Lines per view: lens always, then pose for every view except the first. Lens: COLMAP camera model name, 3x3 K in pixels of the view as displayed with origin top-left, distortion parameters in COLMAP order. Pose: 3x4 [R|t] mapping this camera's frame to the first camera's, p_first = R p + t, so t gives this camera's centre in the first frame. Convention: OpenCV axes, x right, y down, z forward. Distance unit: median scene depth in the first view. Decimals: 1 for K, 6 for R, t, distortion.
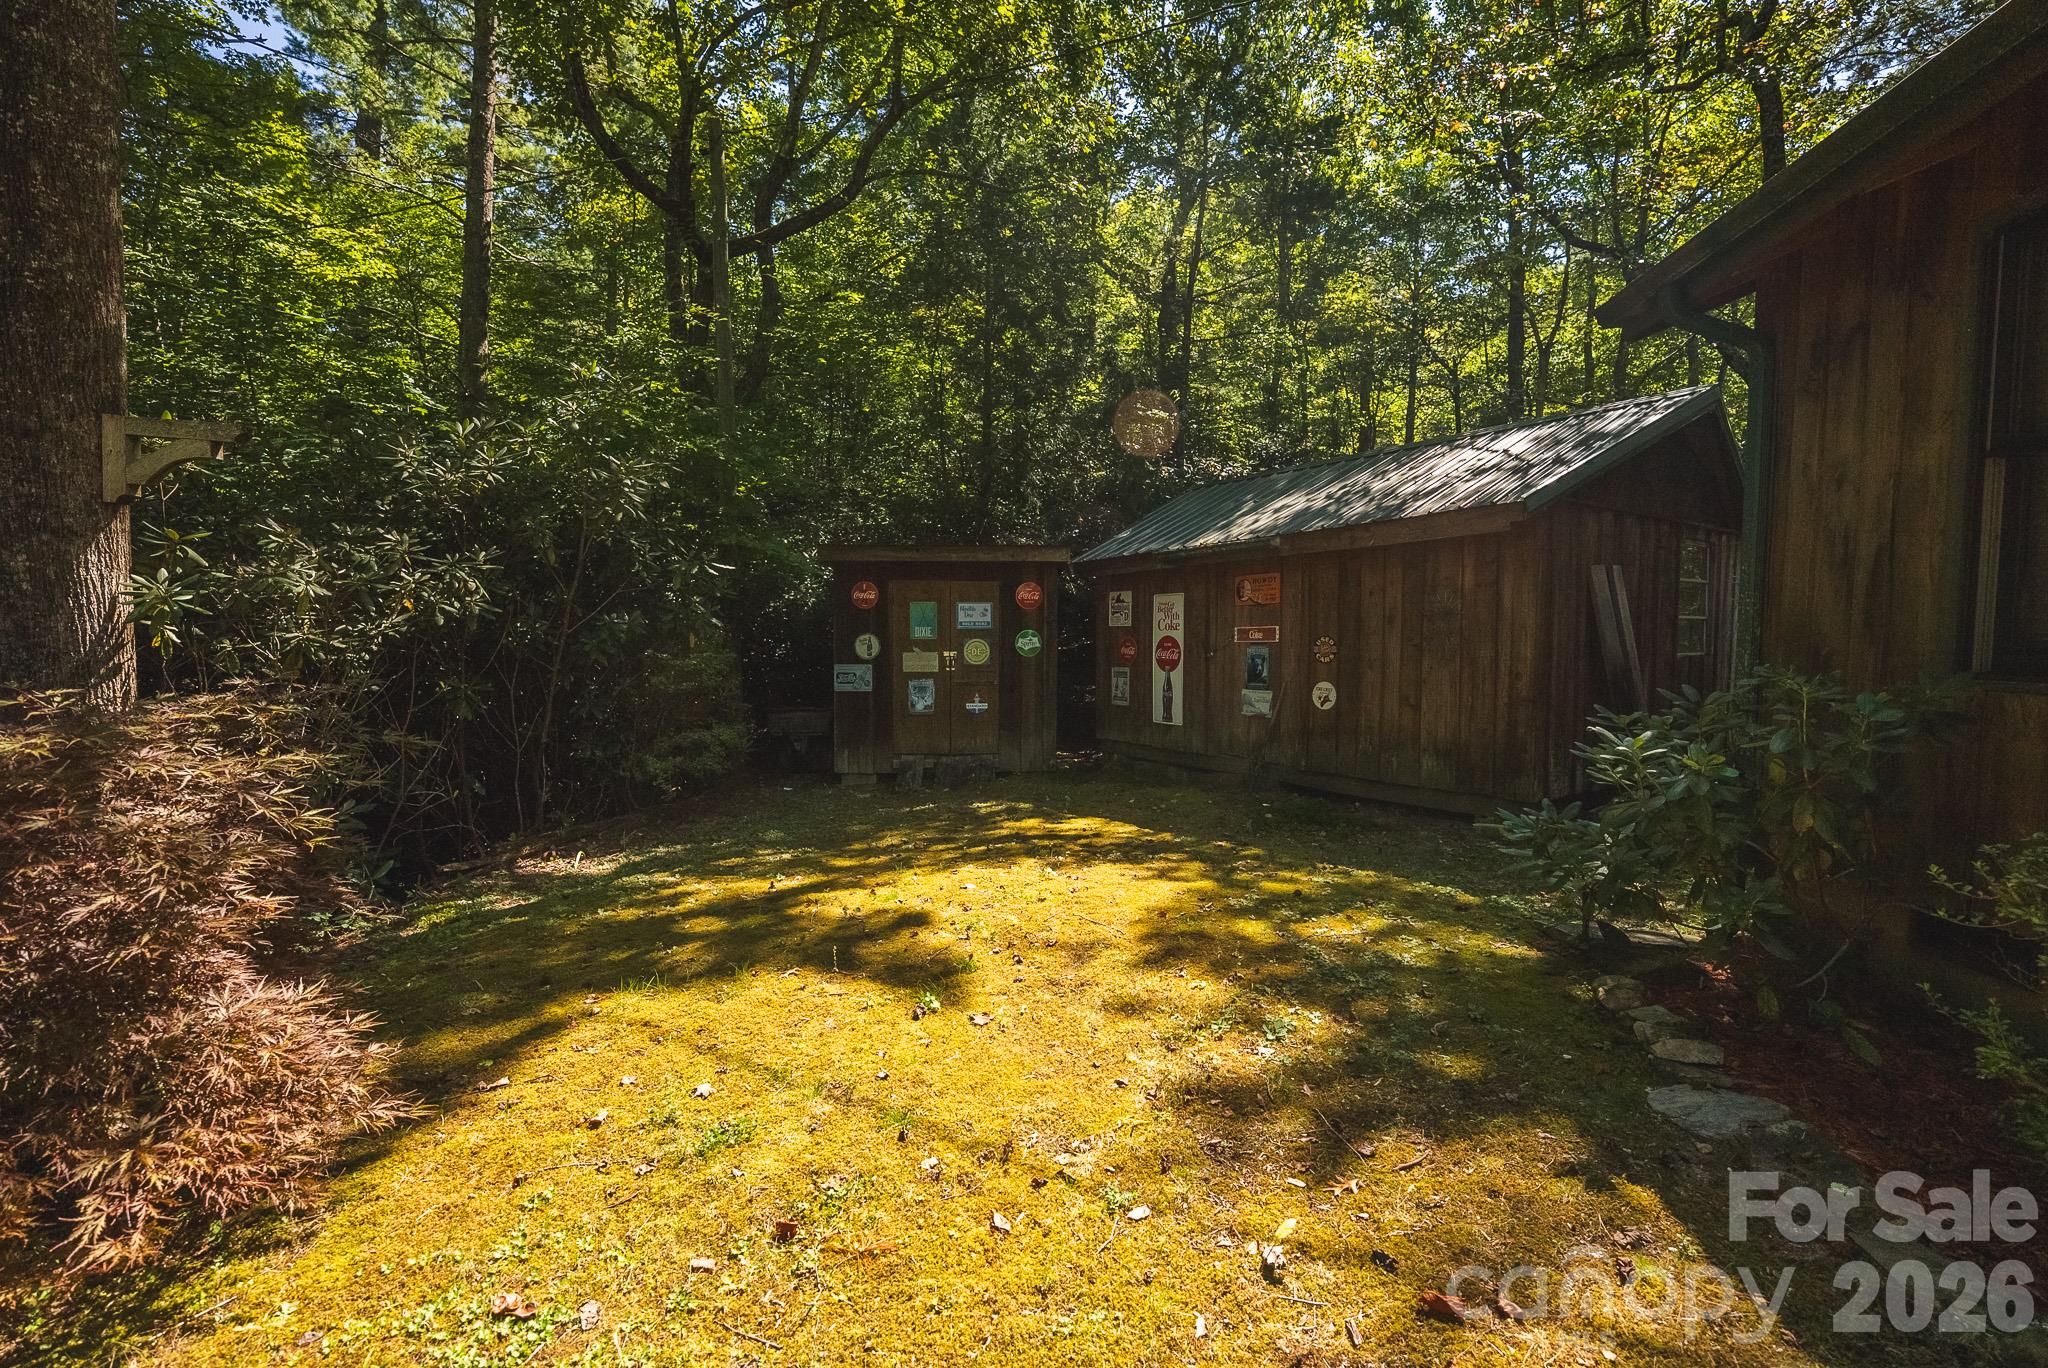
lens RADIAL K [[852.2, 0, 1021.0], [0, 852.2, 697.0], [0, 0, 1]] dist [-0.028635, 0.003608]
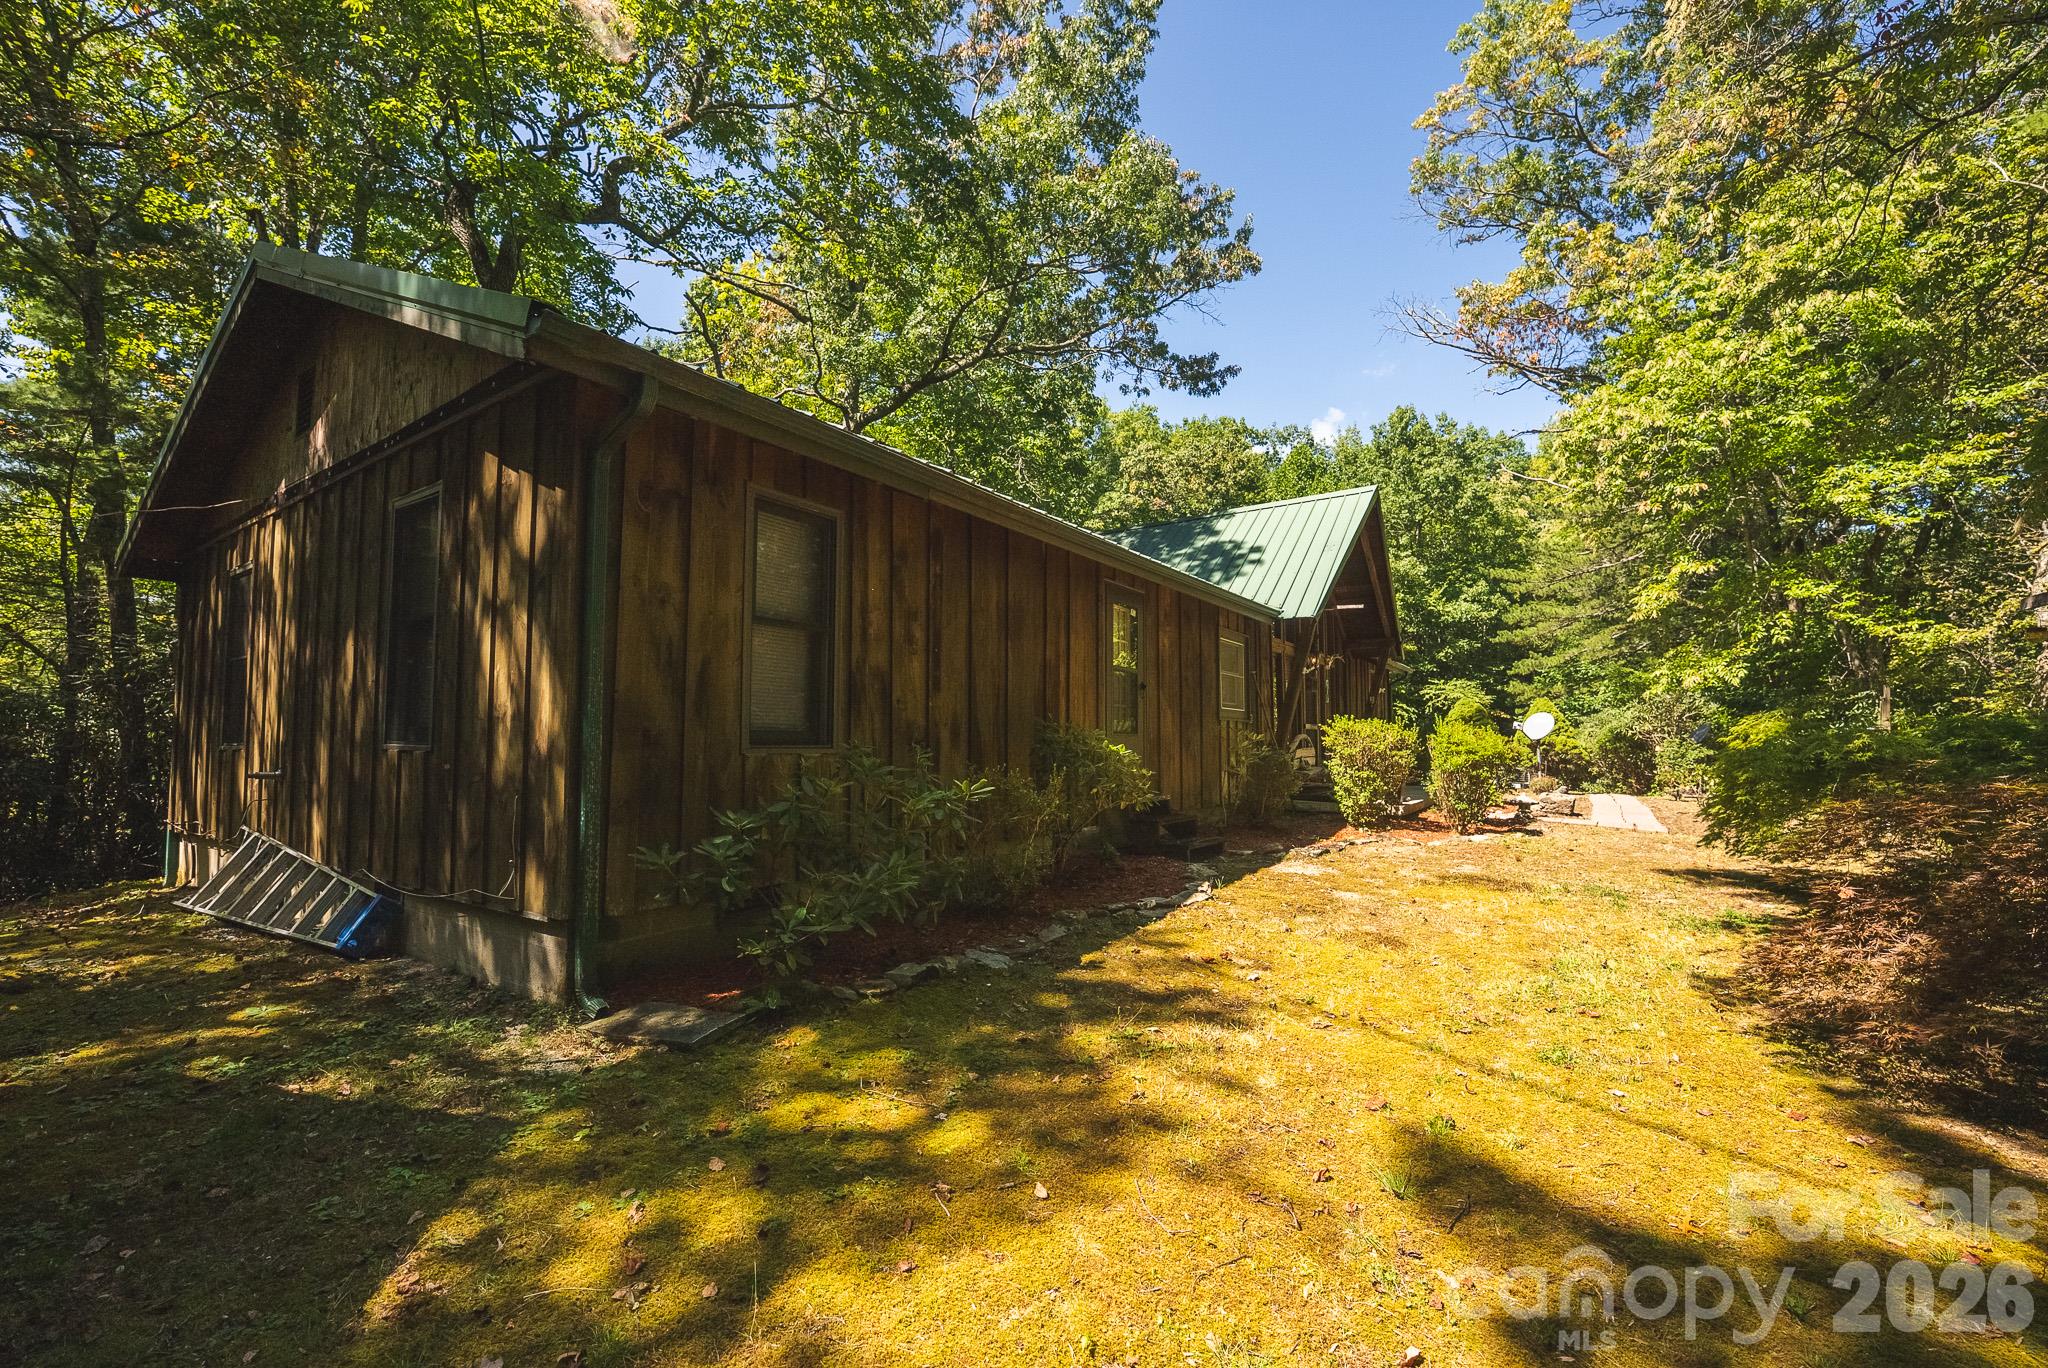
lens RADIAL K [[874.8, 0, 1028.4], [0, 874.8, 703.6], [0, 0, 1]] dist [-0.040418, 0.008382]
pose [[-0.911546, 0.005730, 0.411159, -0.076318], [0.015997, 0.999640, 0.021534, -0.100144], [-0.410888, 0.026207, -0.911309, 1.669402]]
